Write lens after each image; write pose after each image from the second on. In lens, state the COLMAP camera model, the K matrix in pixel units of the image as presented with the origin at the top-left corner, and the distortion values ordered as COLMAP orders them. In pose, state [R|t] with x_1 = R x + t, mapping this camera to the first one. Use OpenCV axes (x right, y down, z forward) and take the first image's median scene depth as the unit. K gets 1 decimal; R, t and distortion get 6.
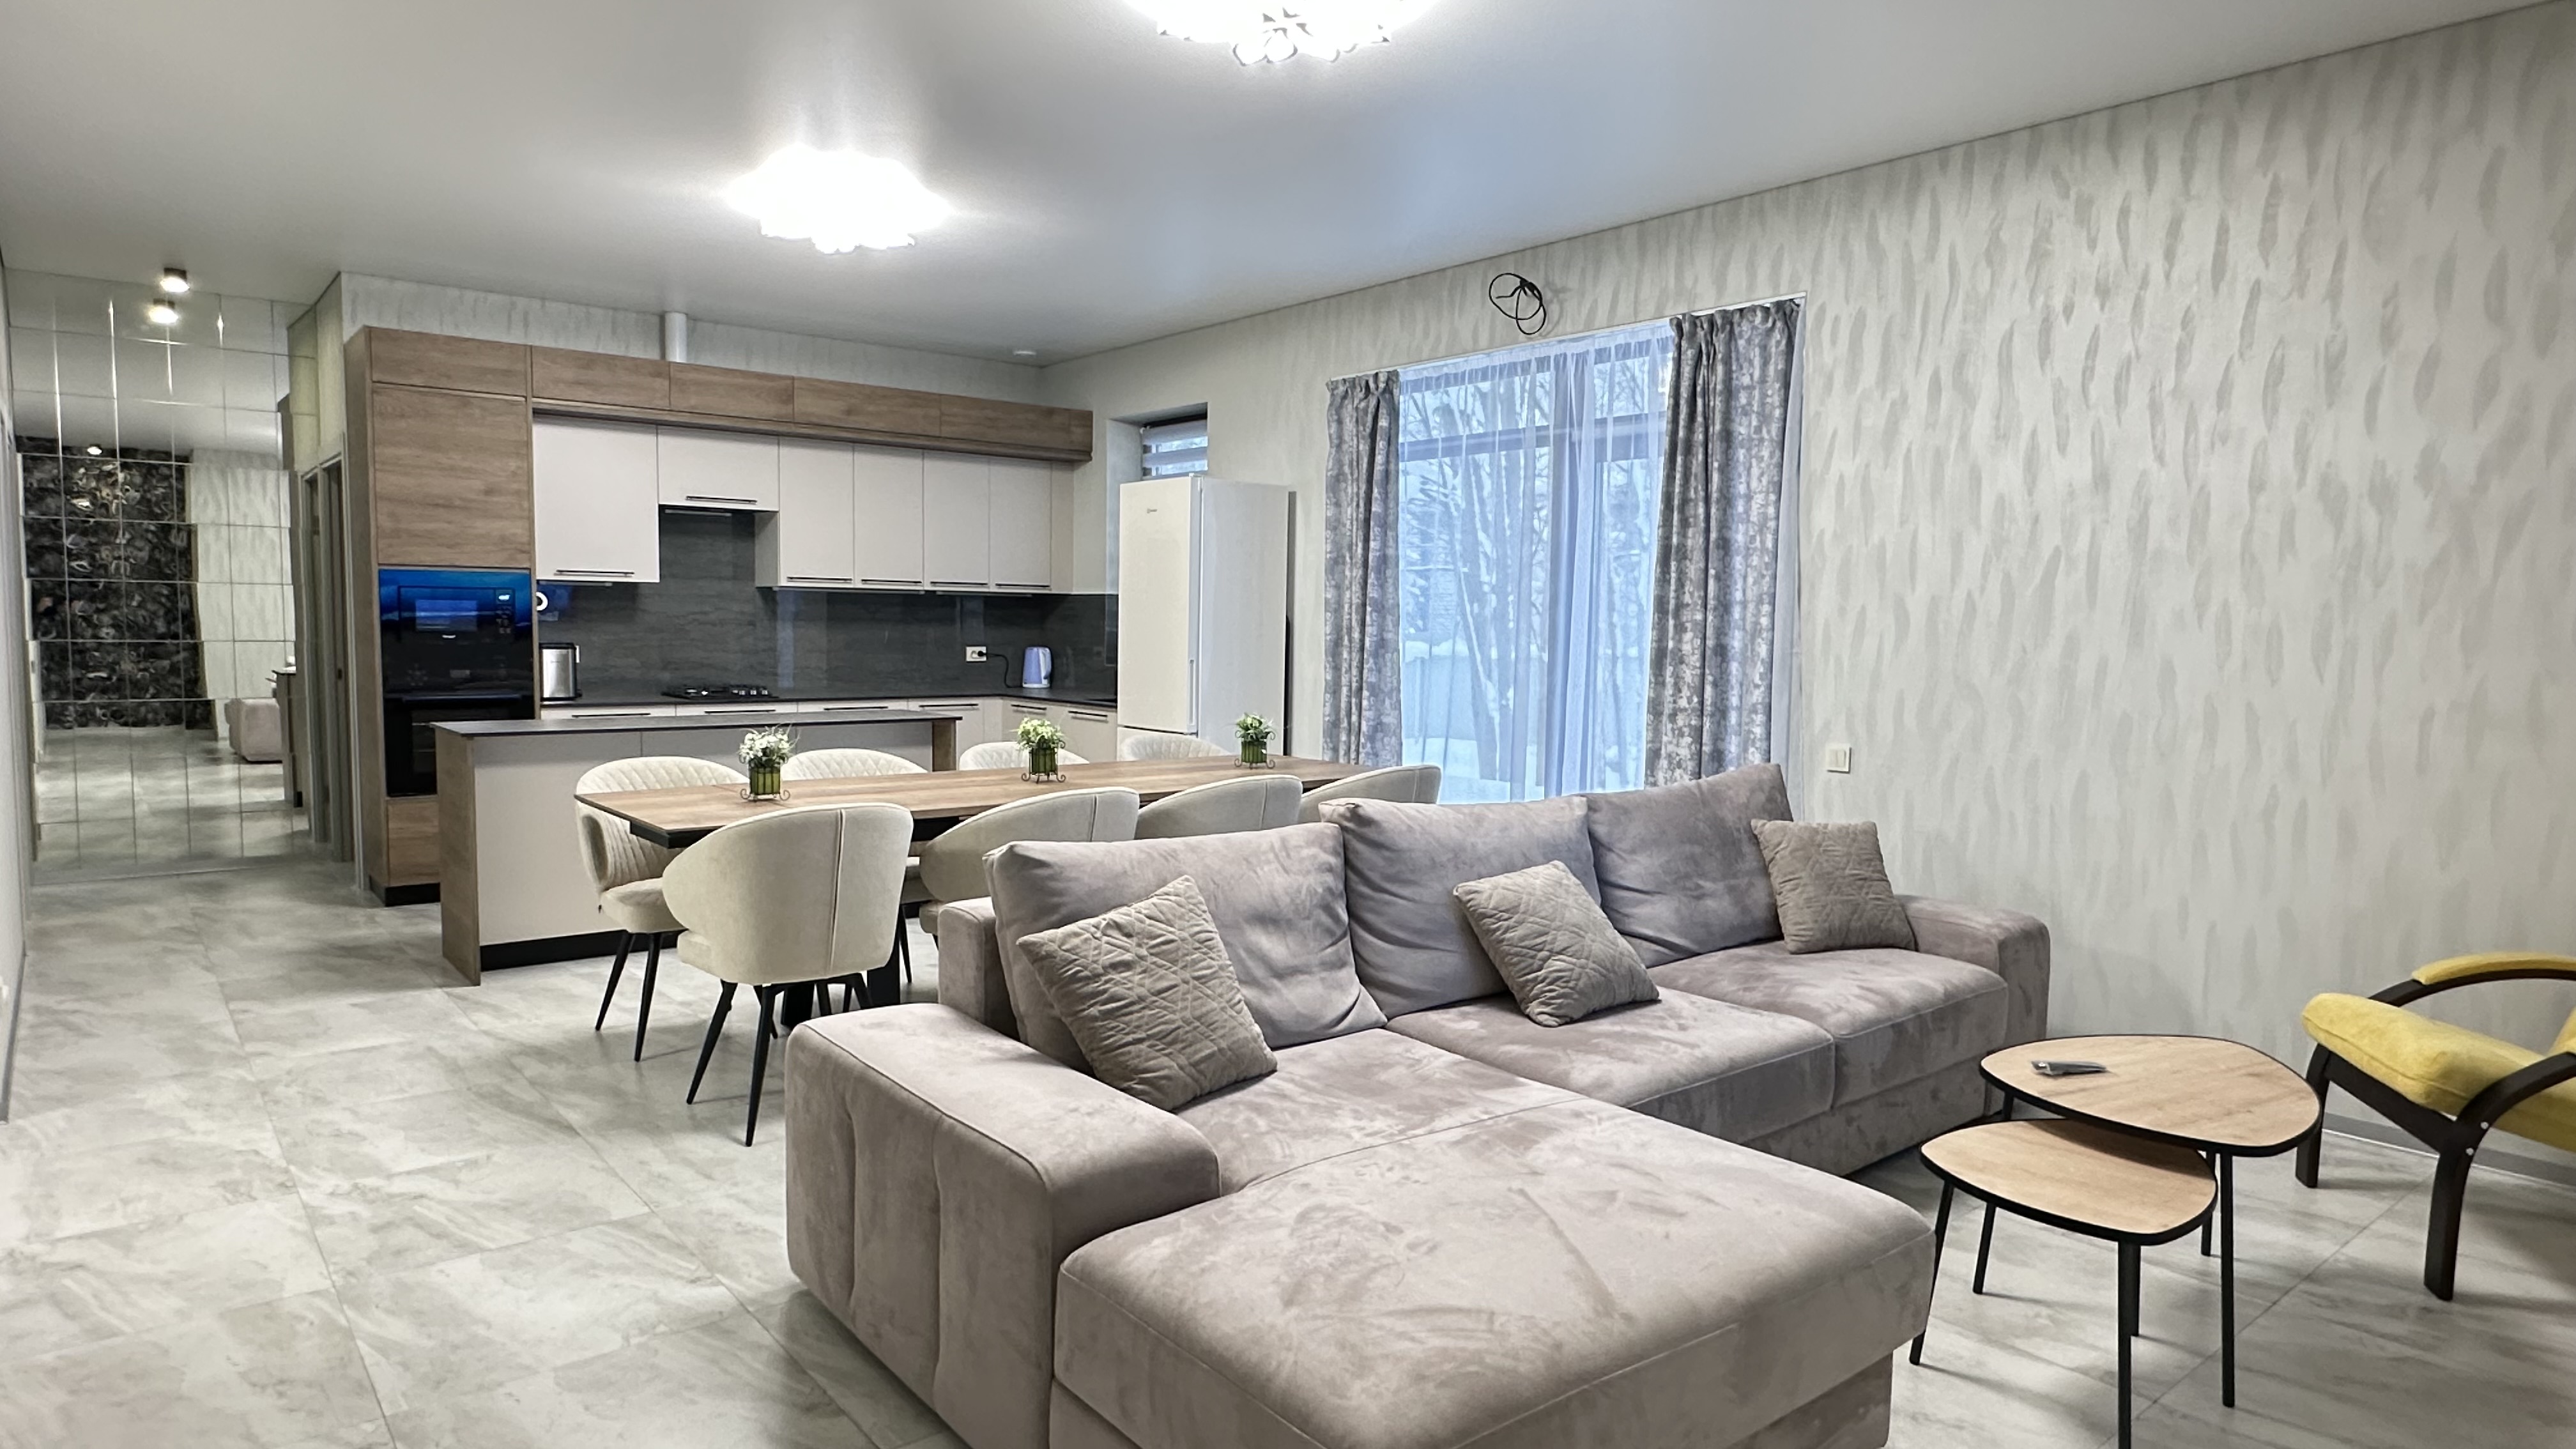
lens RADIAL K [[1458.1, 0, 1286.4], [0, 1458.1, 729.3], [0, 0, 1]] dist [-0.008840, 0.002784]
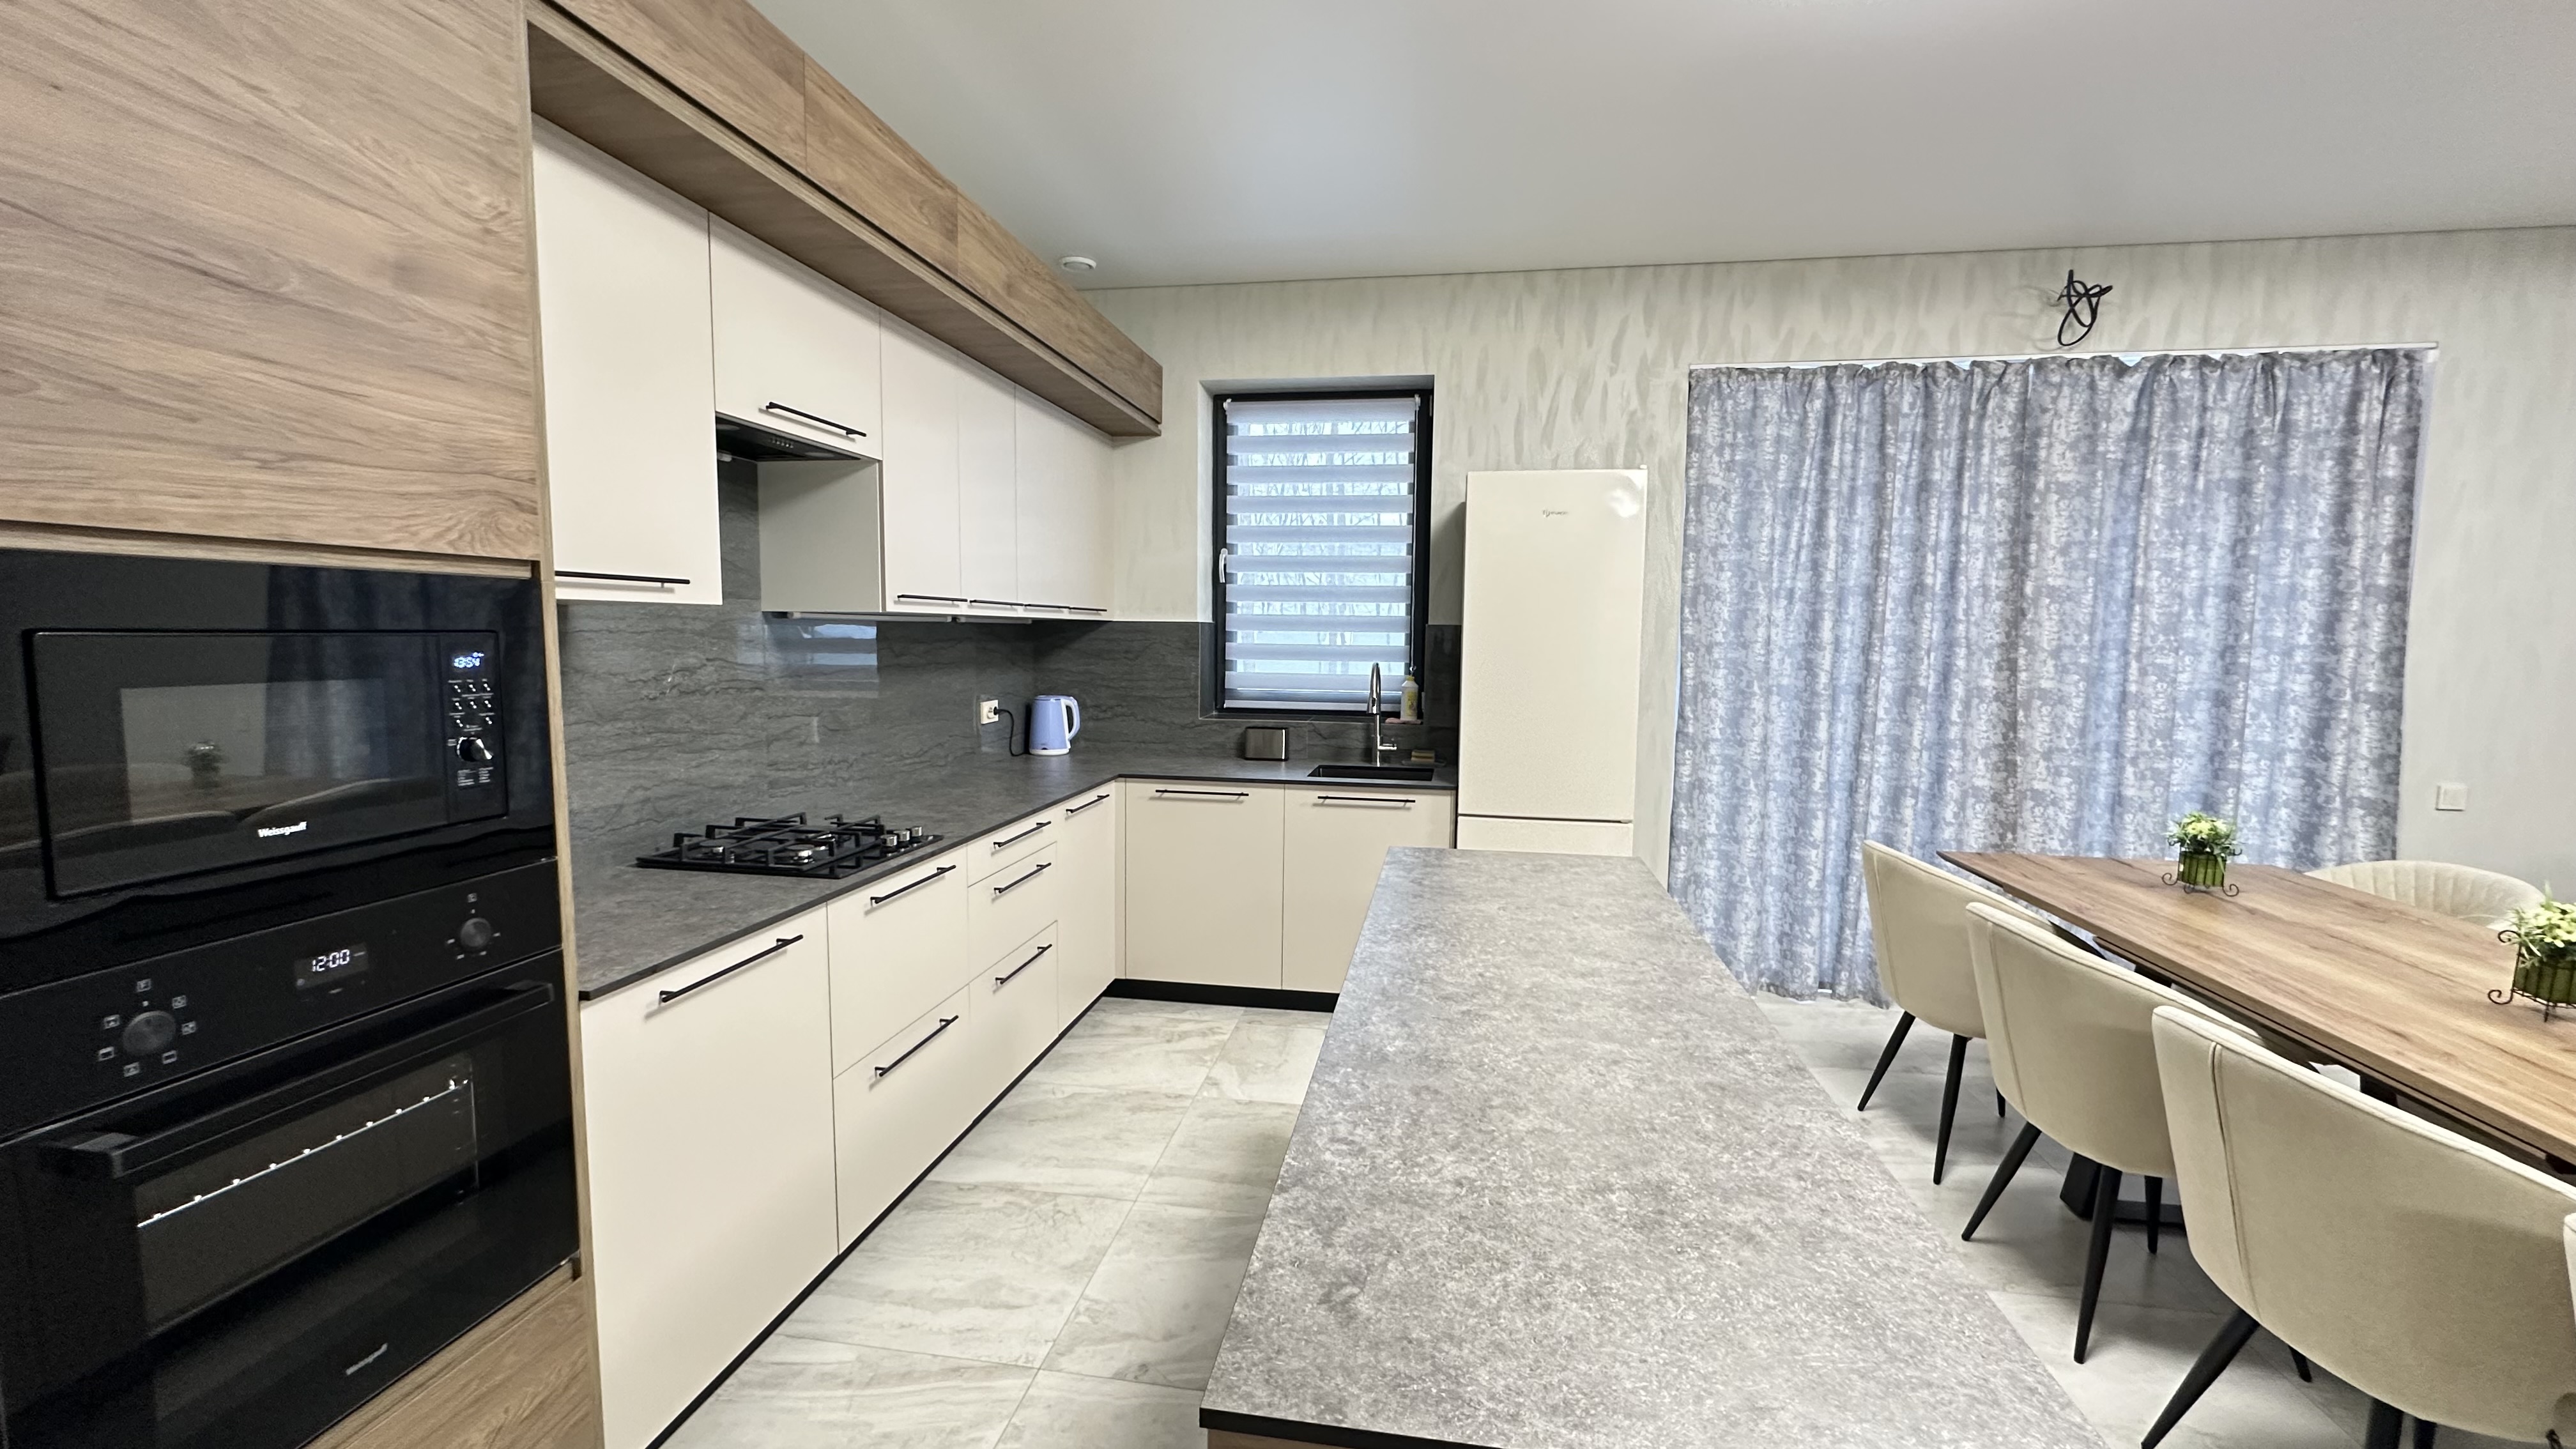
lens RADIAL K [[1024.4, 0, 1291.2], [0, 1024.4, 722.4], [0, 0, 1]] dist [-0.002291, 0.000320]
pose [[0.753234, -0.063812, 0.654650, -0.673632], [0.048127, 0.997962, 0.041902, -0.097626], [-0.655990, -0.000055, 0.754770, 0.912154]]
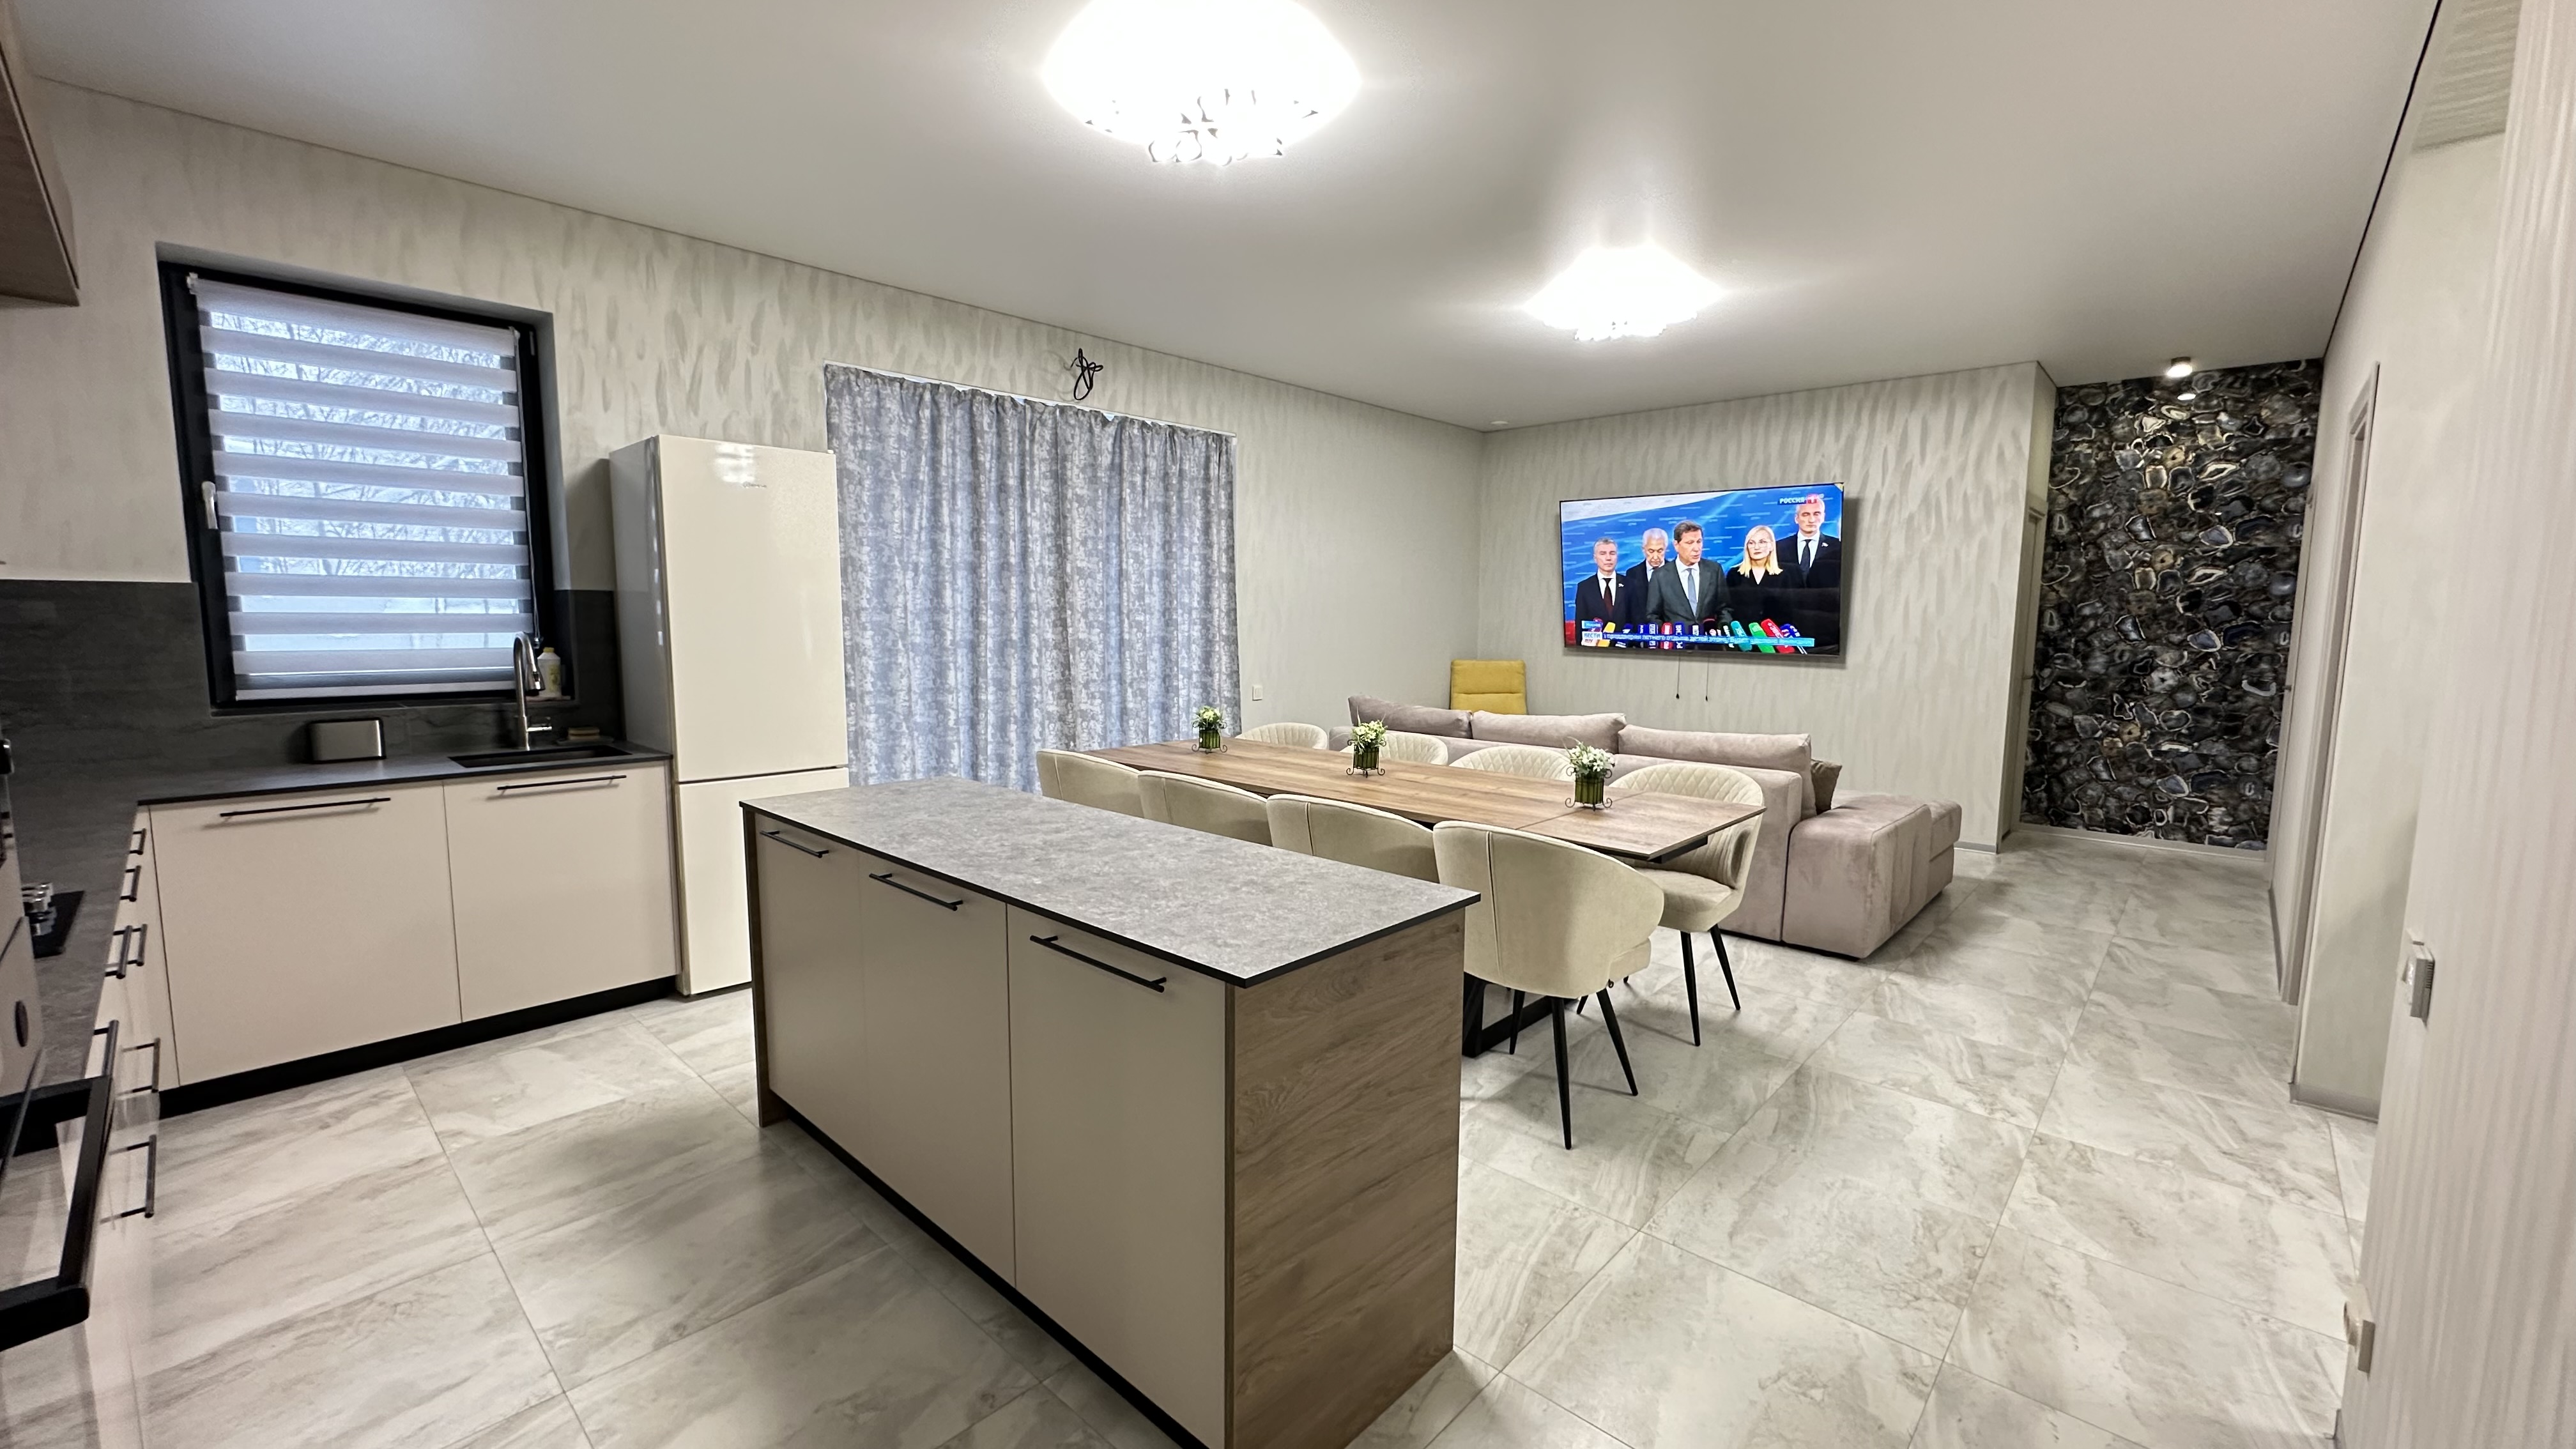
lens RADIAL K [[1024.4, 0, 1286.2], [0, 1024.4, 718.4], [0, 0, 1]] dist [-0.002291, 0.000320]
pose [[-0.129123, -0.118258, 0.984552, -0.853907], [0.064358, 0.989771, 0.127325, -0.104361], [-0.989538, 0.079804, -0.120191, 1.033385]]
